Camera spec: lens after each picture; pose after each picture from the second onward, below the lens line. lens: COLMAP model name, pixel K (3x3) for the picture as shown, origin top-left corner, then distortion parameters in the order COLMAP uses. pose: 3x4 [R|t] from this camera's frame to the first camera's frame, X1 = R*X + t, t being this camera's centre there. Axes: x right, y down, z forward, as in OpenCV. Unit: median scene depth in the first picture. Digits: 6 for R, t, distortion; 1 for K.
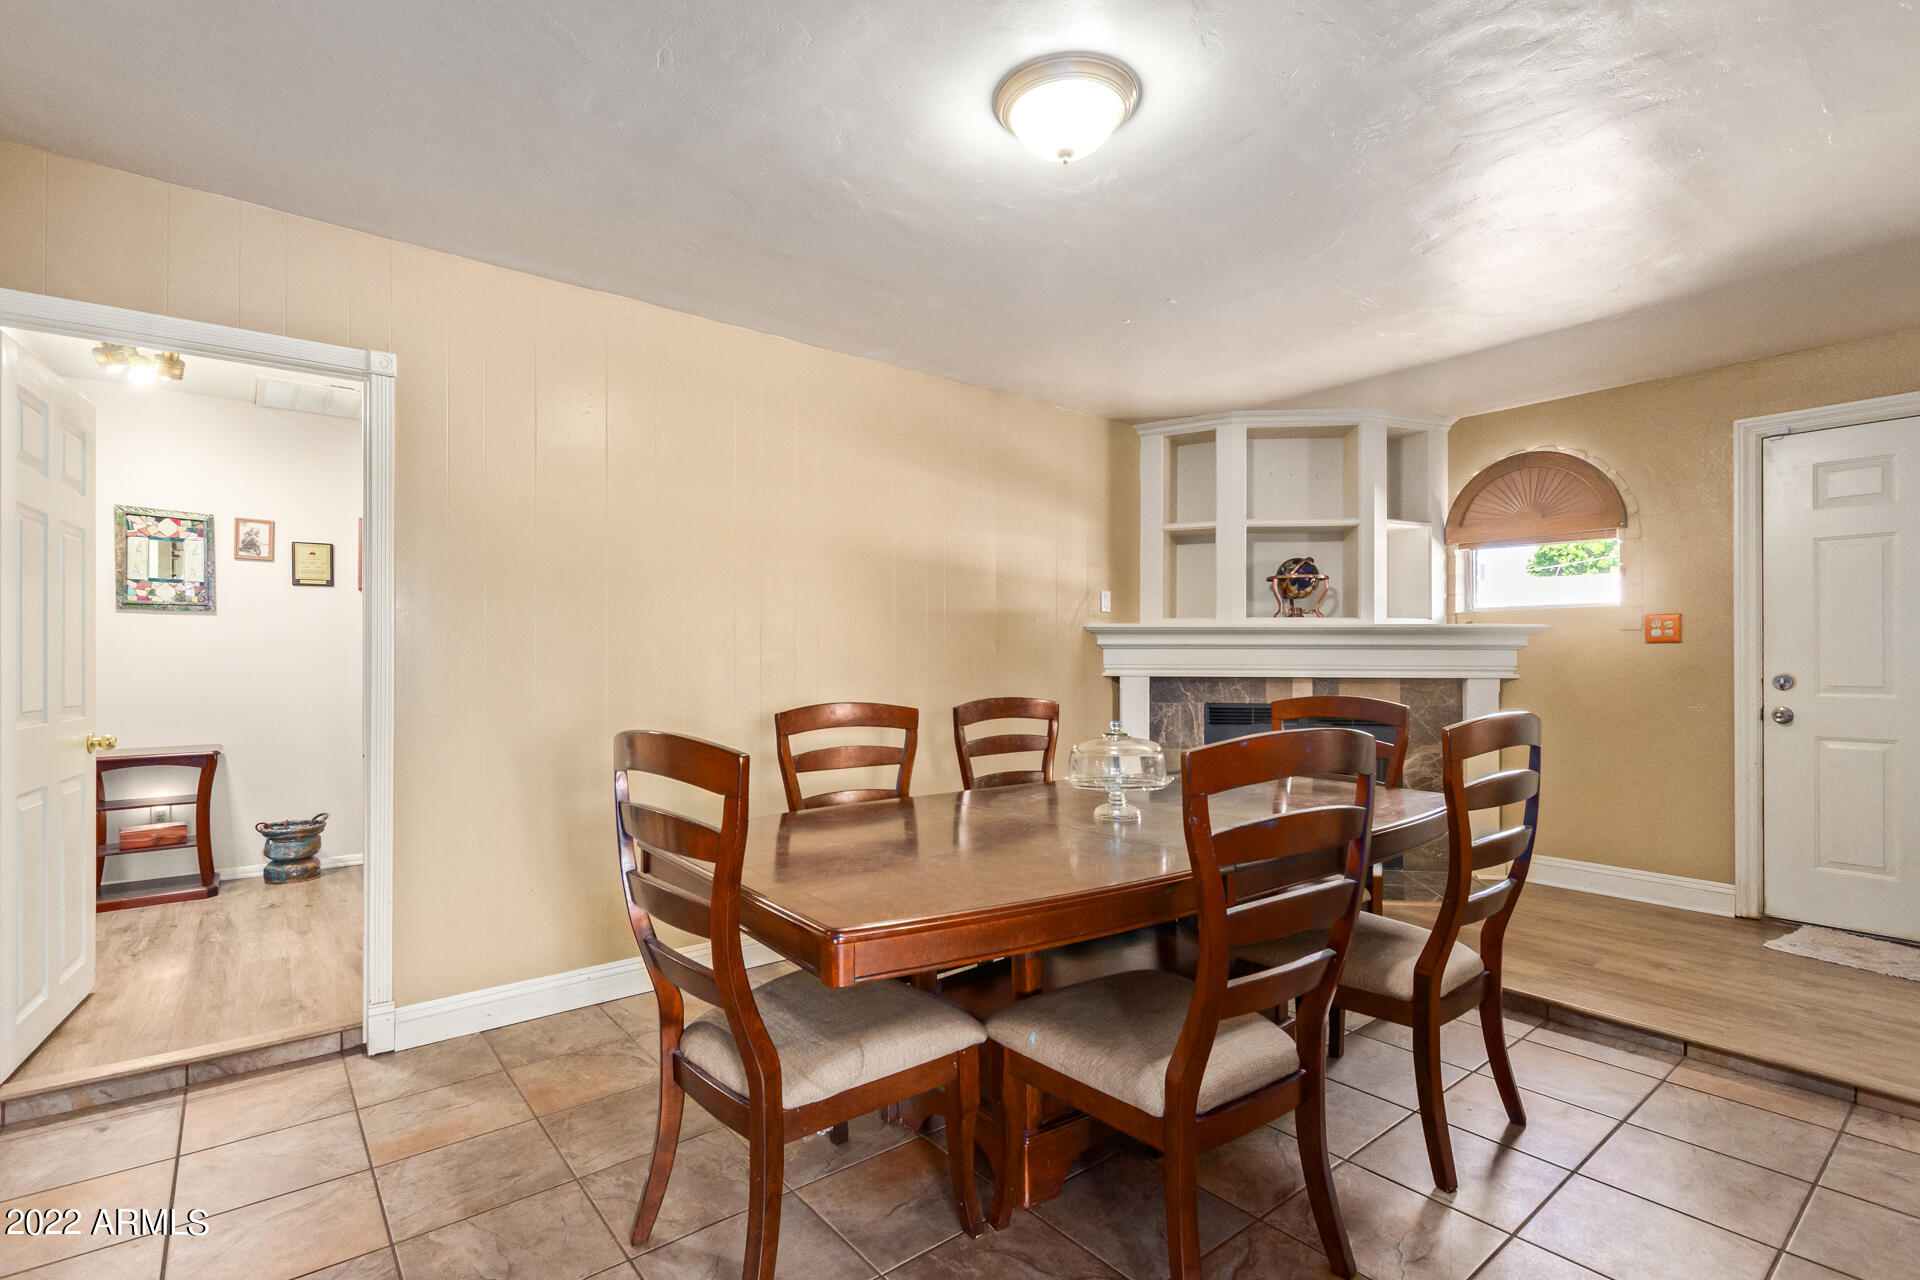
lens RADIAL K [[897.4, 0, 977.7], [0, 897.4, 662.4], [0, 0, 1]] dist [0.004485, -0.000037]
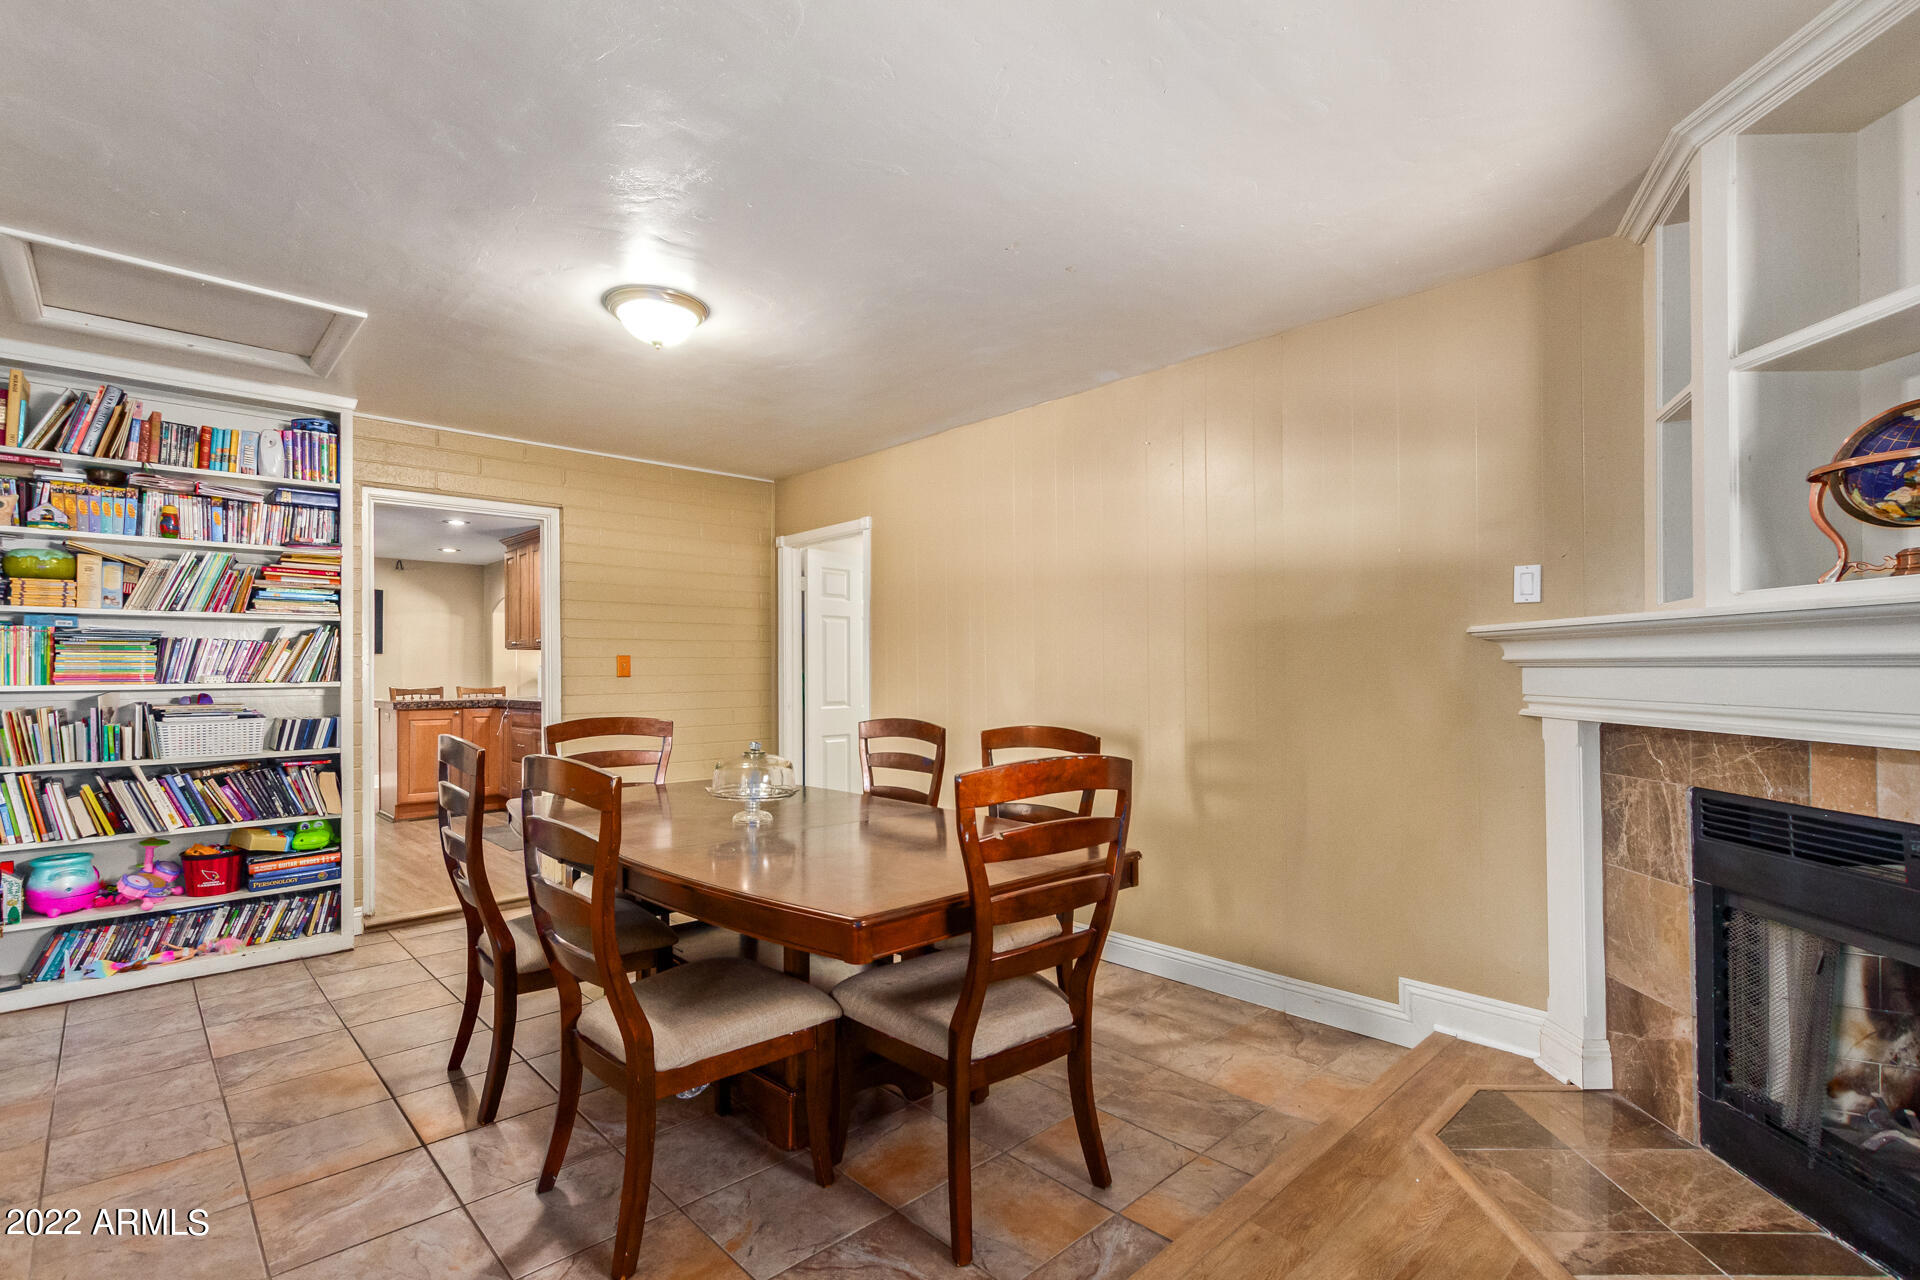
lens RADIAL K [[897.4, 0, 977.7], [0, 897.4, 662.4], [0, 0, 1]] dist [0.004485, -0.000037]
pose [[0.075187, -0.007739, -0.997139, 0.686358], [0.001269, 0.999970, -0.007665, -0.014383], [0.997169, -0.000689, 0.075194, 0.611909]]
